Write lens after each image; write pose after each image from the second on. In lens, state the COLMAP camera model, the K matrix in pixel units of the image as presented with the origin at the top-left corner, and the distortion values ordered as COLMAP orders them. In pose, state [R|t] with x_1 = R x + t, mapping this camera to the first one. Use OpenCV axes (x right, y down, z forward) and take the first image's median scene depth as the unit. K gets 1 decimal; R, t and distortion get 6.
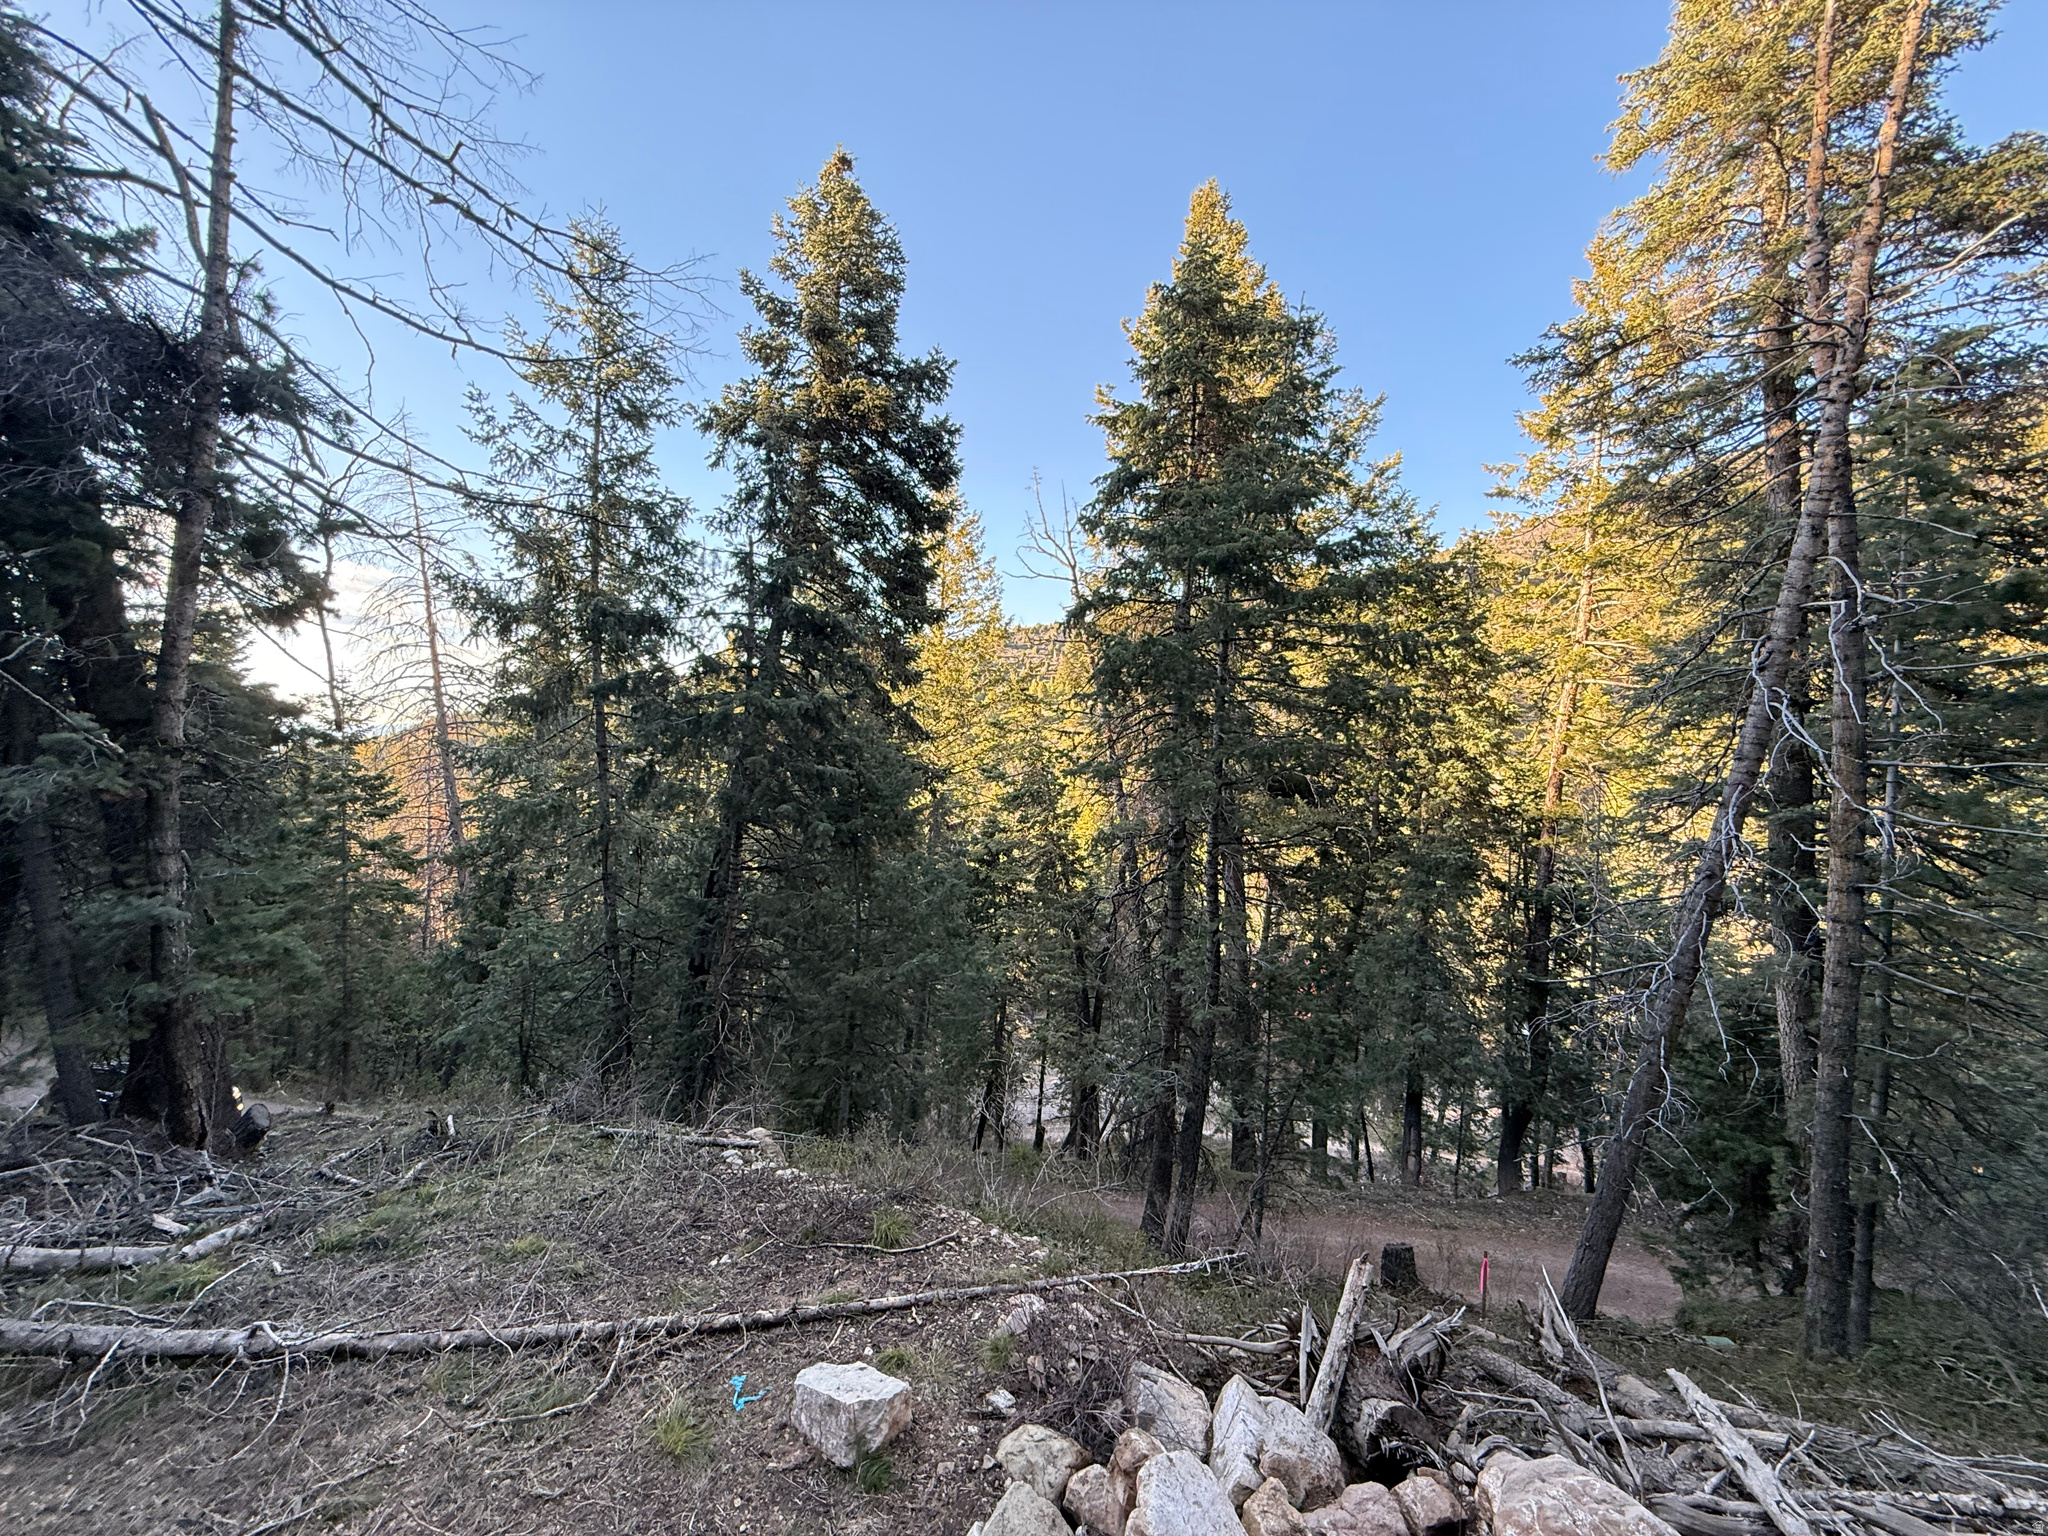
lens RADIAL K [[810.7, 0, 1017.6], [0, 810.7, 769.2], [0, 0, 1]] dist [-0.002332, 0.000388]
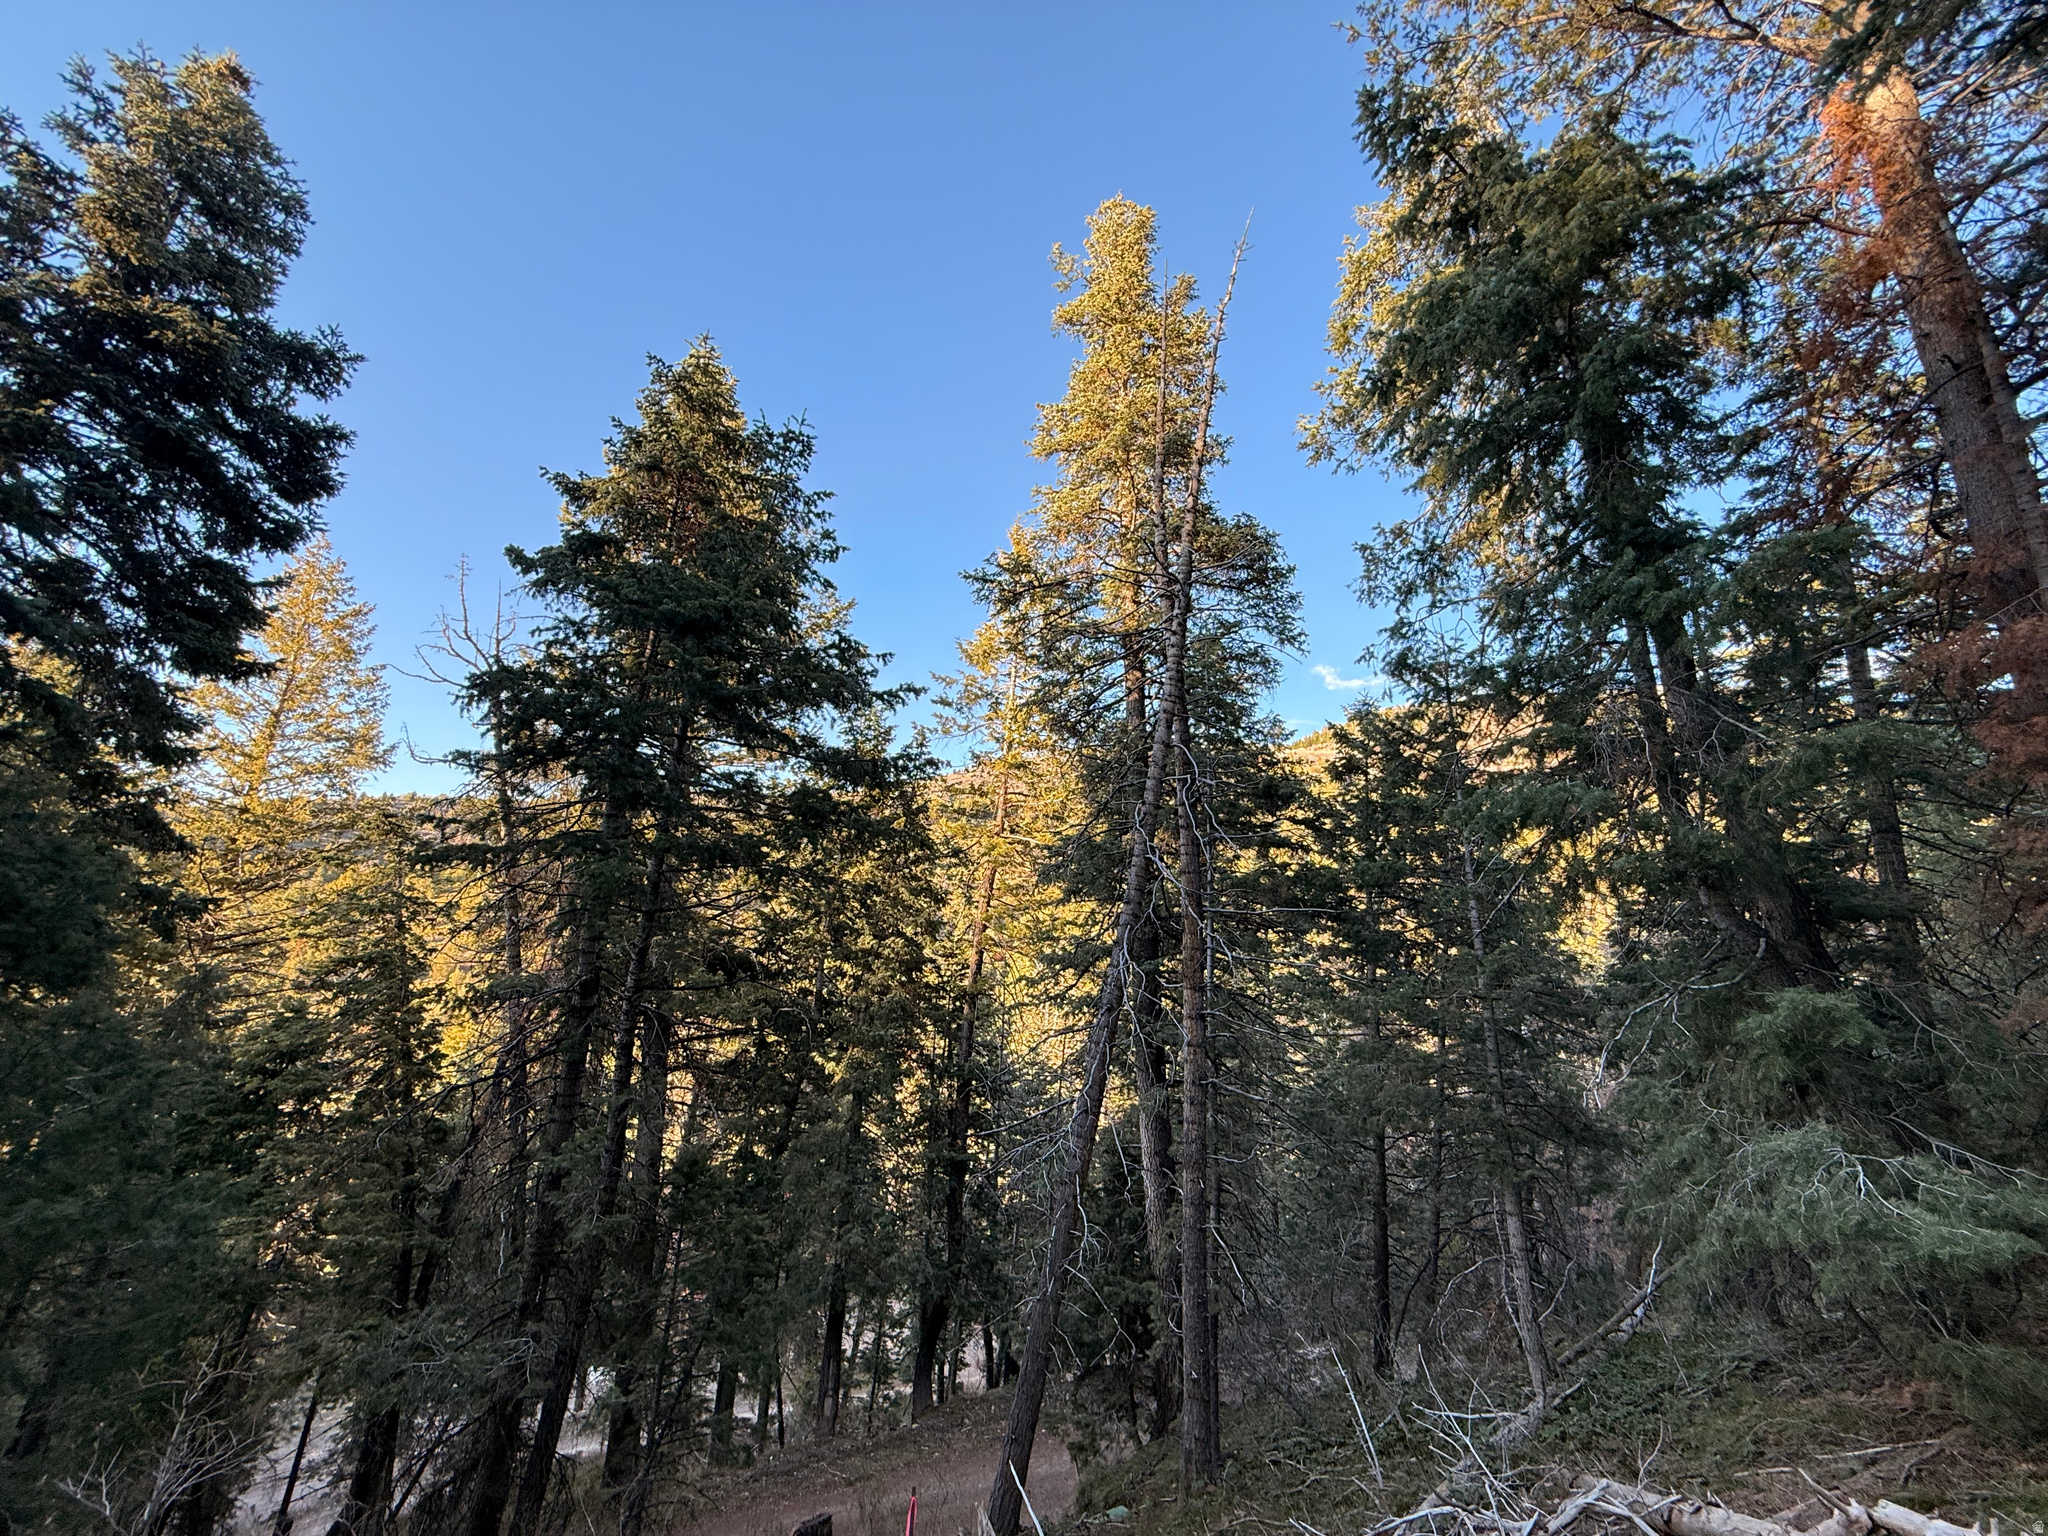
lens RADIAL K [[810.7, 0, 1017.6], [0, 810.7, 769.2], [0, 0, 1]] dist [-0.002332, 0.000388]
pose [[0.791886, 0.168220, 0.587042, 0.029742], [-0.013117, 0.965774, -0.259054, 0.063795], [-0.610528, 0.197442, 0.766989, 0.098518]]
